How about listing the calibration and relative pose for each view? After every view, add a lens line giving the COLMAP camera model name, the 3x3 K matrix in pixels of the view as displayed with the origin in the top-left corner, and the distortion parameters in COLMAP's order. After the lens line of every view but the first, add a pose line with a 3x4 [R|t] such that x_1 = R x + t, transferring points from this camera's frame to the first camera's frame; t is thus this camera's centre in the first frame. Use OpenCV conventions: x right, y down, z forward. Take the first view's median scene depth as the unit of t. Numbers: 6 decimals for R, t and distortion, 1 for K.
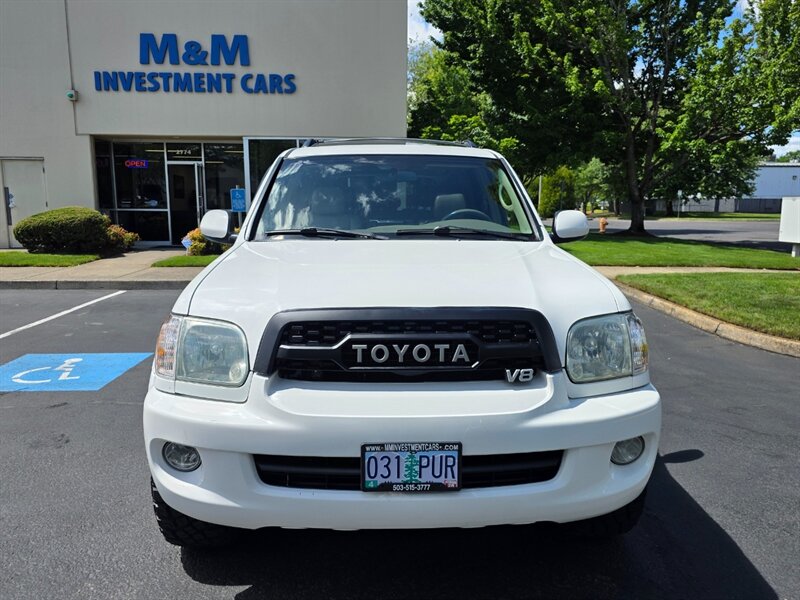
lens RADIAL K [[615.1, 0, 399.4], [0, 615.1, 286.8], [0, 0, 1]] dist [0.026727, -0.001713]
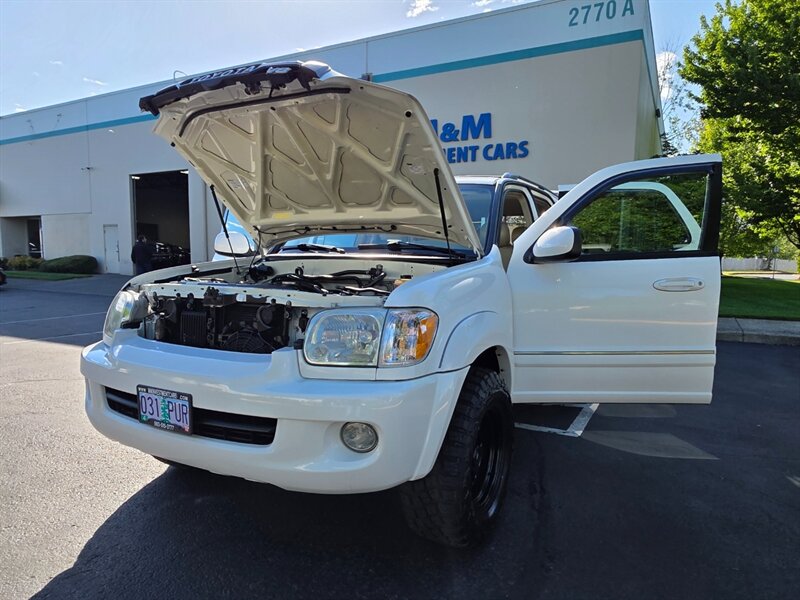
lens RADIAL K [[523.8, 0, 390.1], [0, 523.8, 318.2], [0, 0, 1]] dist [-0.001518, -0.000955]
pose [[0.864672, 0.069045, -0.497570, 0.903825], [-0.080580, 0.996747, -0.001719, 0.068445], [0.495832, 0.041581, 0.867422, 0.280865]]
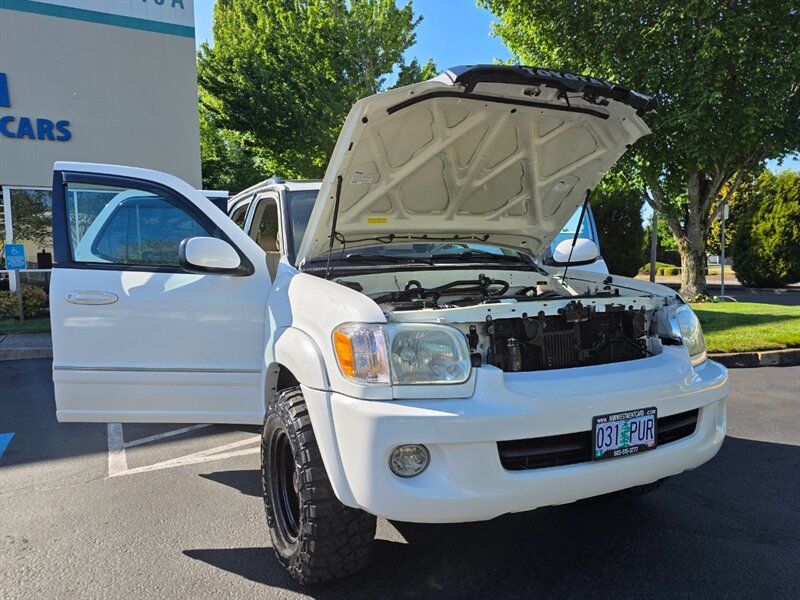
lens RADIAL K [[584.4, 0, 398.2], [0, 584.4, 310.4], [0, 0, 1]] dist [0.043245, -0.002630]
pose [[0.909917, -0.046824, 0.412140, -0.784877], [0.071801, 0.996389, -0.045321, 0.078003], [-0.408529, 0.070831, 0.909993, 0.142927]]
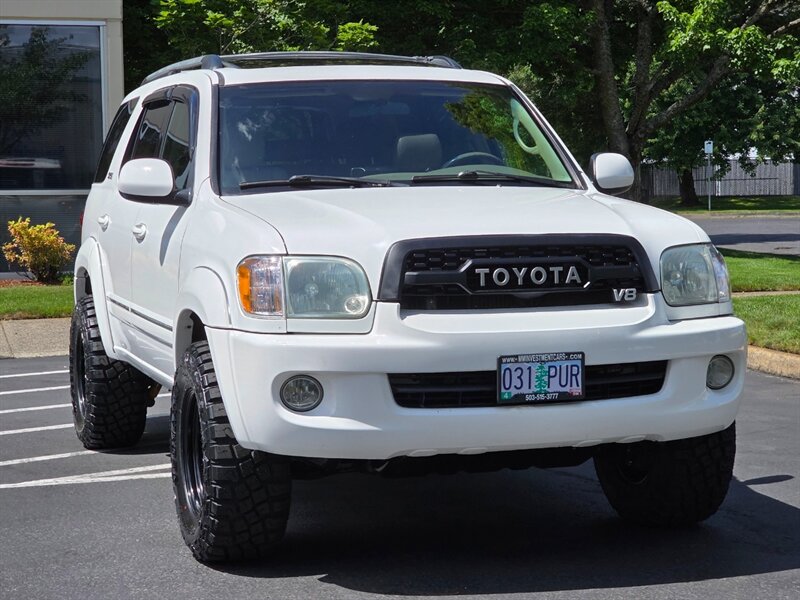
lens RADIAL K [[1782.8, 0, 400.0], [0, 1782.8, 300.0], [0, 0, 1]] dist [-0.313042, 0.089773]
pose [[0.966074, -0.032696, 0.256189, -0.967787], [0.050633, 0.996682, -0.063732, 0.329771], [-0.253255, 0.074541, 0.964523, -1.858720]]
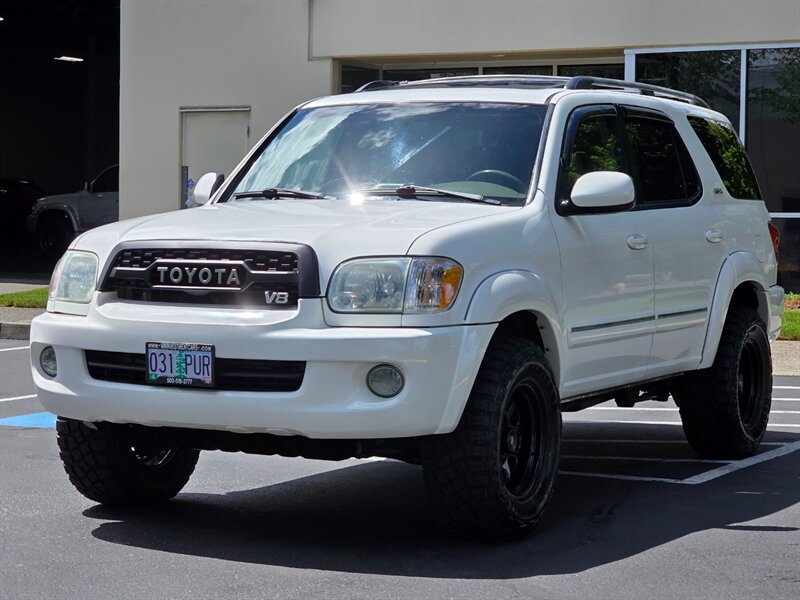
lens RADIAL K [[1900.8, 0, 400.0], [0, 1900.8, 300.0], [0, 0, 1]] dist [-0.095789, -0.027005]
pose [[0.874223, 0.031570, -0.484497, 2.131159], [-0.076567, 0.994362, -0.073364, 0.392967], [0.479449, 0.101233, 0.871711, -1.998668]]
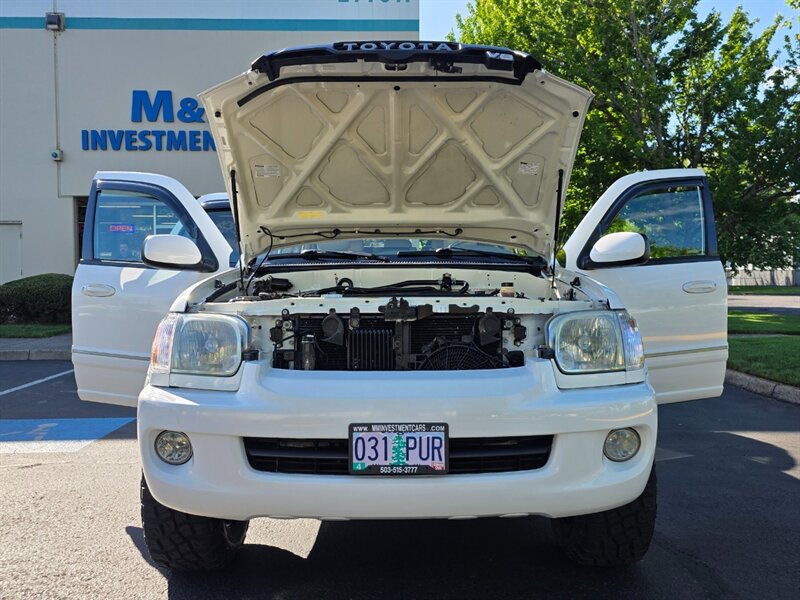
lens RADIAL K [[698.1, 0, 404.4], [0, 698.1, 306.9], [0, 0, 1]] dist [0.046376, -0.006184]
pose [[0.999895, -0.002735, -0.014250, 0.044144], [0.001327, 0.995201, -0.097838, 0.166914], [0.014450, 0.097809, 0.995100, -0.153403]]
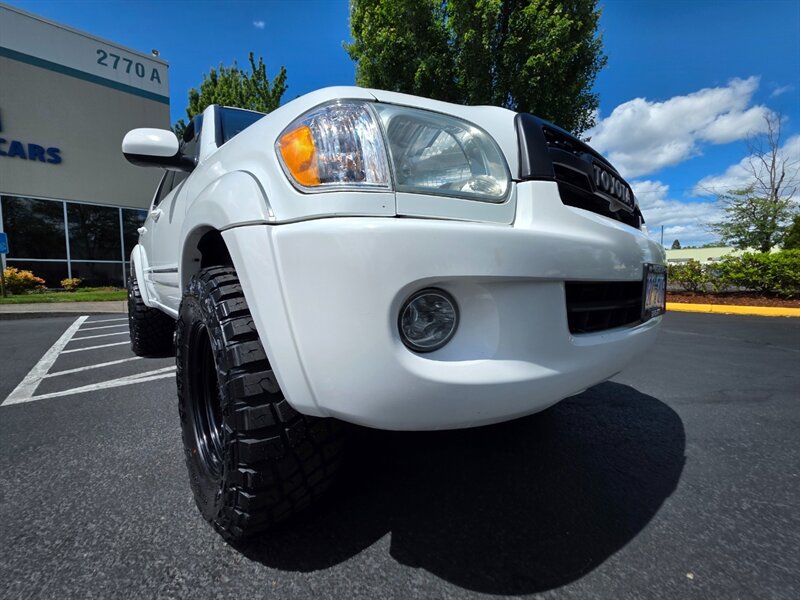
lens RADIAL K [[316.6, 0, 401.6], [0, 316.6, 299.4], [0, 0, 1]] dist [0.003899, -0.000213]
pose [[0.760740, -0.046818, 0.647366, -0.584296], [0.090931, 0.995246, -0.034878, 0.275343], [-0.642655, 0.085399, 0.761381, 0.843675]]
